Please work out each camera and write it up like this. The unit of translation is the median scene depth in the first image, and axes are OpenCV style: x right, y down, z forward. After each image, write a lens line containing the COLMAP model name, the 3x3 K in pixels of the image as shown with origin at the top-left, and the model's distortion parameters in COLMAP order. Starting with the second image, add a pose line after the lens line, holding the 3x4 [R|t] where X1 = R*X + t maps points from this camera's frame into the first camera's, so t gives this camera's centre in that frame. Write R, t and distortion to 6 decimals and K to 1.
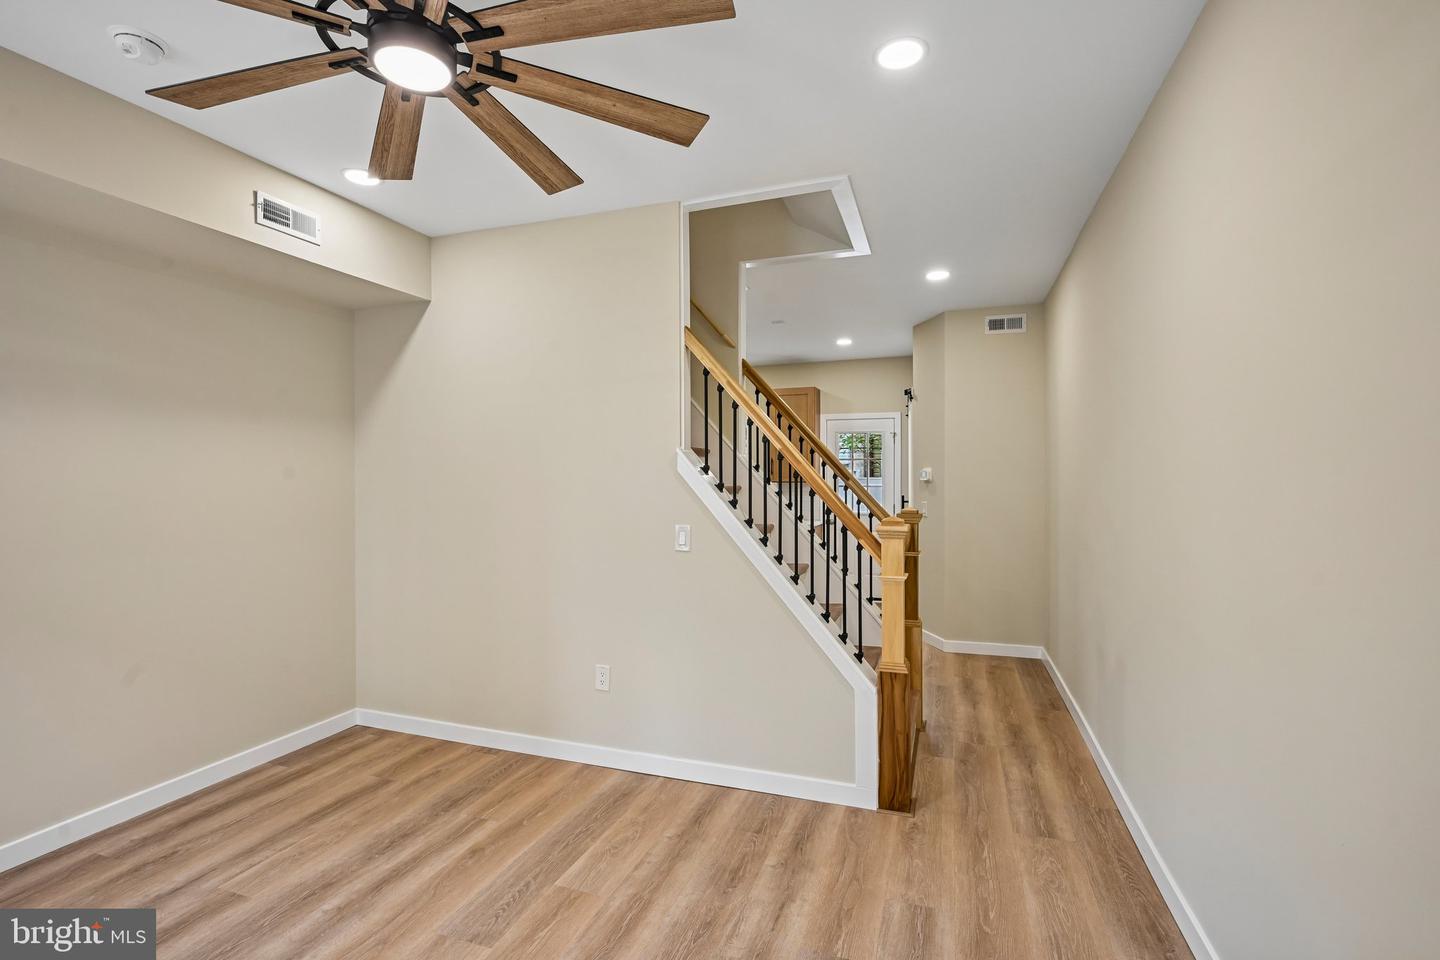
lens RADIAL K [[640.9, 0, 724.6], [0, 640.9, 475.4], [0, 0, 1]] dist [-0.000124, -0.000270]
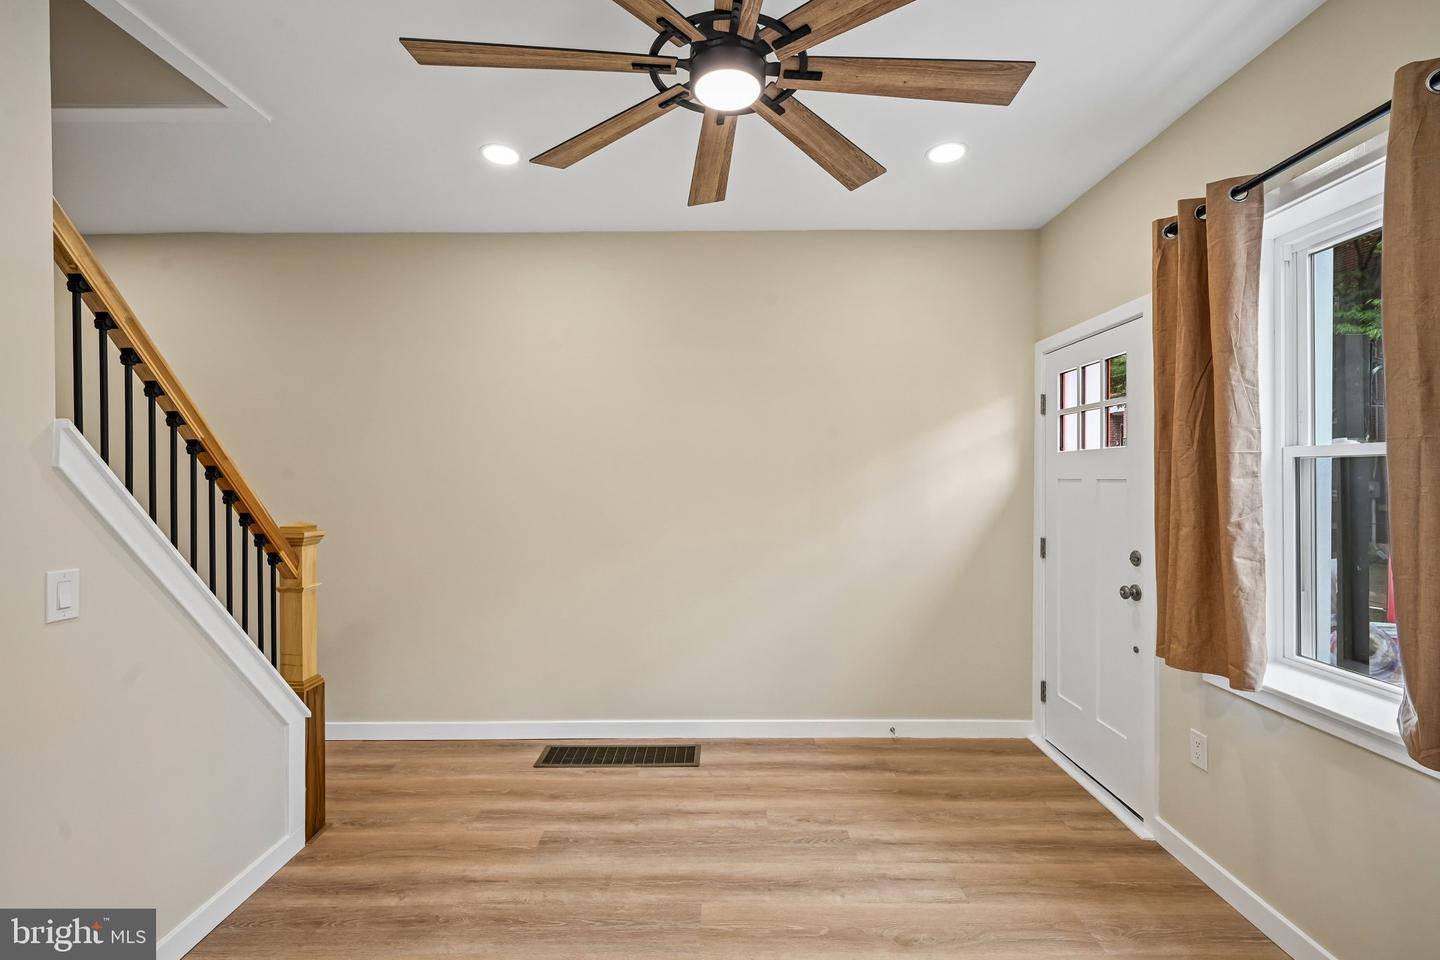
lens RADIAL K [[640.9, 0, 721.5], [0, 640.9, 478.0], [0, 0, 1]] dist [-0.000124, -0.000270]
pose [[-0.329818, -0.001065, 0.944044, -0.813696], [-0.004174, 0.999991, -0.000331, -0.000065], [-0.944035, -0.004050, -0.329820, 0.745271]]
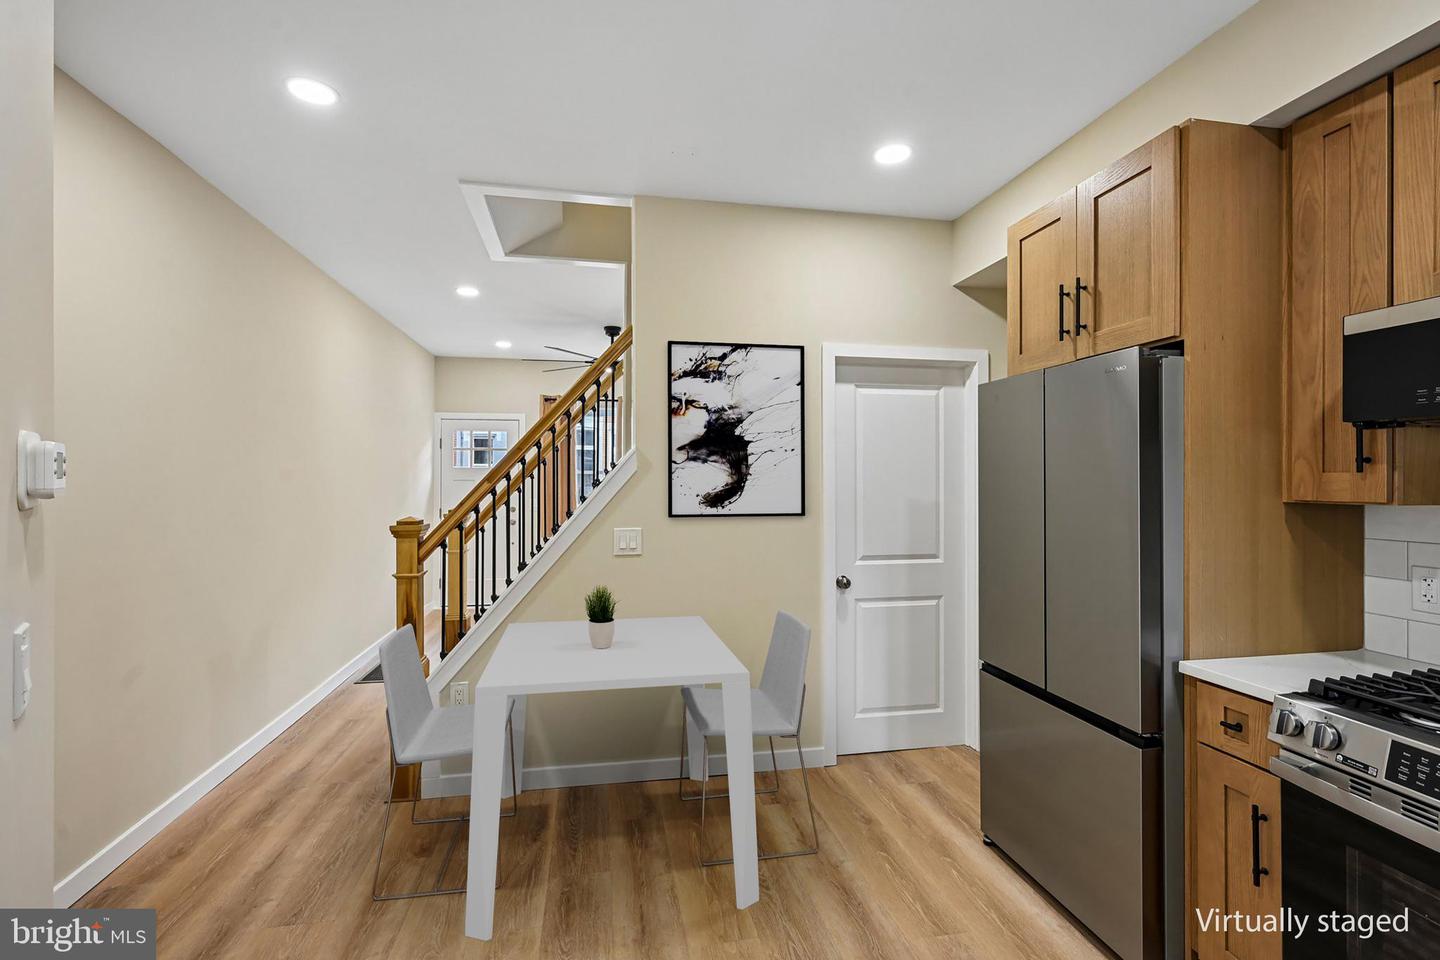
lens RADIAL K [[640.9, 0, 721.9], [0, 640.9, 476.0], [0, 0, 1]] dist [-0.000124, -0.000270]
pose [[-0.861306, 0.003763, -0.508073, 0.482132], [0.006012, 0.999978, -0.002785, 0.003737], [0.508051, -0.005454, -0.861310, 2.523302]]
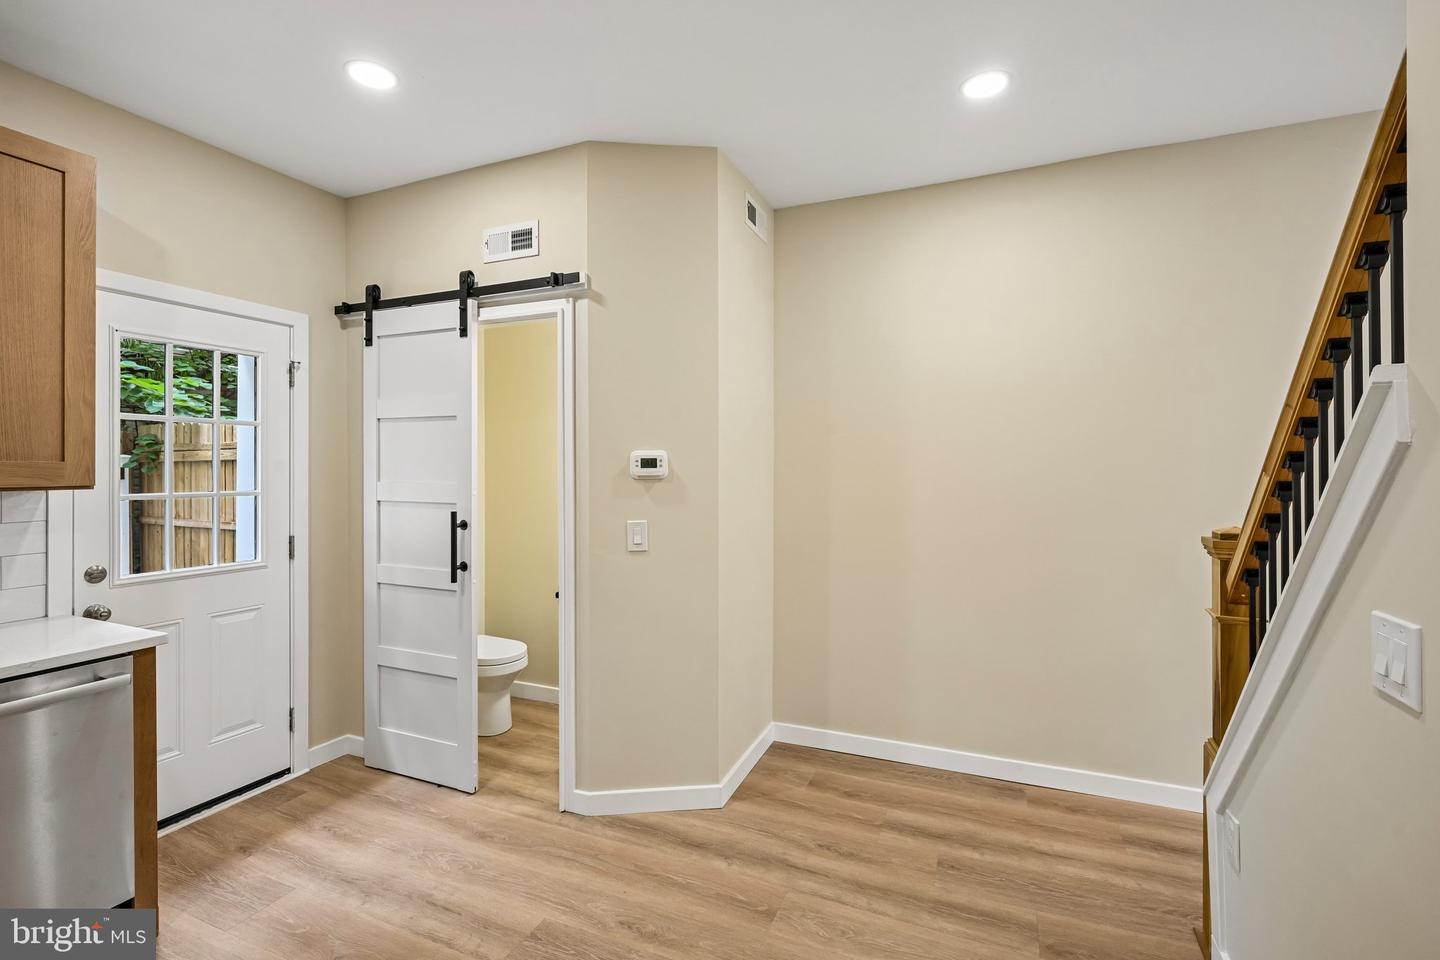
lens RADIAL K [[640.9, 0, 725.9], [0, 640.9, 475.2], [0, 0, 1]] dist [-0.000124, -0.000270]
pose [[0.071510, 0.001477, 0.997439, -0.327984], [-0.004746, 0.999988, -0.001141, 0.015333], [-0.997429, -0.004652, 0.071516, 1.832659]]
